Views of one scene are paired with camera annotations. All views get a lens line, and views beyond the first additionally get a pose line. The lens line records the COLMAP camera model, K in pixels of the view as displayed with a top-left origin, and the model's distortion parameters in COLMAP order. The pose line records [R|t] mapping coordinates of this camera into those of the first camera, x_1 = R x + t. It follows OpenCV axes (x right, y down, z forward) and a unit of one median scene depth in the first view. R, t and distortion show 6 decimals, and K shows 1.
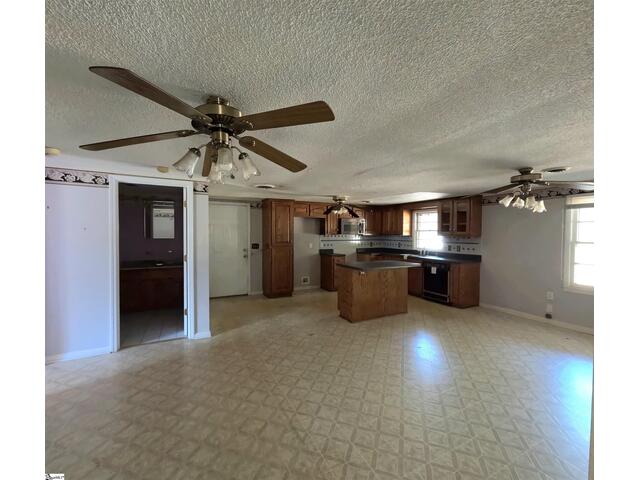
lens RADIAL K [[259.8, 0, 321.7], [0, 259.8, 239.0], [0, 0, 1]] dist [-0.000961, -0.000145]
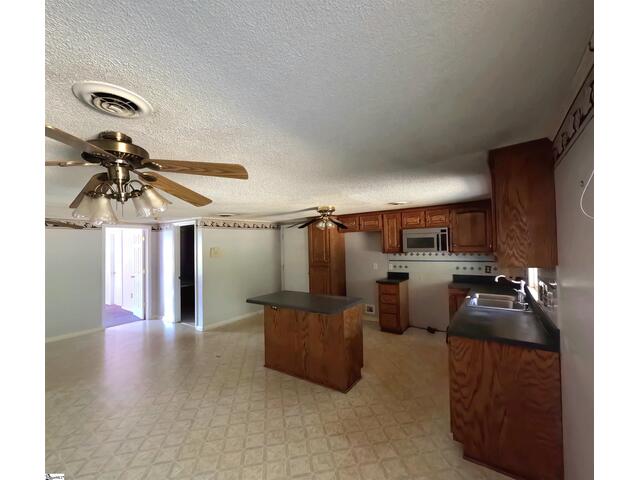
lens RADIAL K [[259.8, 0, 314.3], [0, 259.8, 241.6], [0, 0, 1]] dist [-0.000961, -0.000145]
pose [[0.479619, -0.033436, -0.876840, 0.576062], [0.007925, 0.999398, -0.033774, -0.026262], [0.877441, 0.009250, 0.479595, 0.457768]]
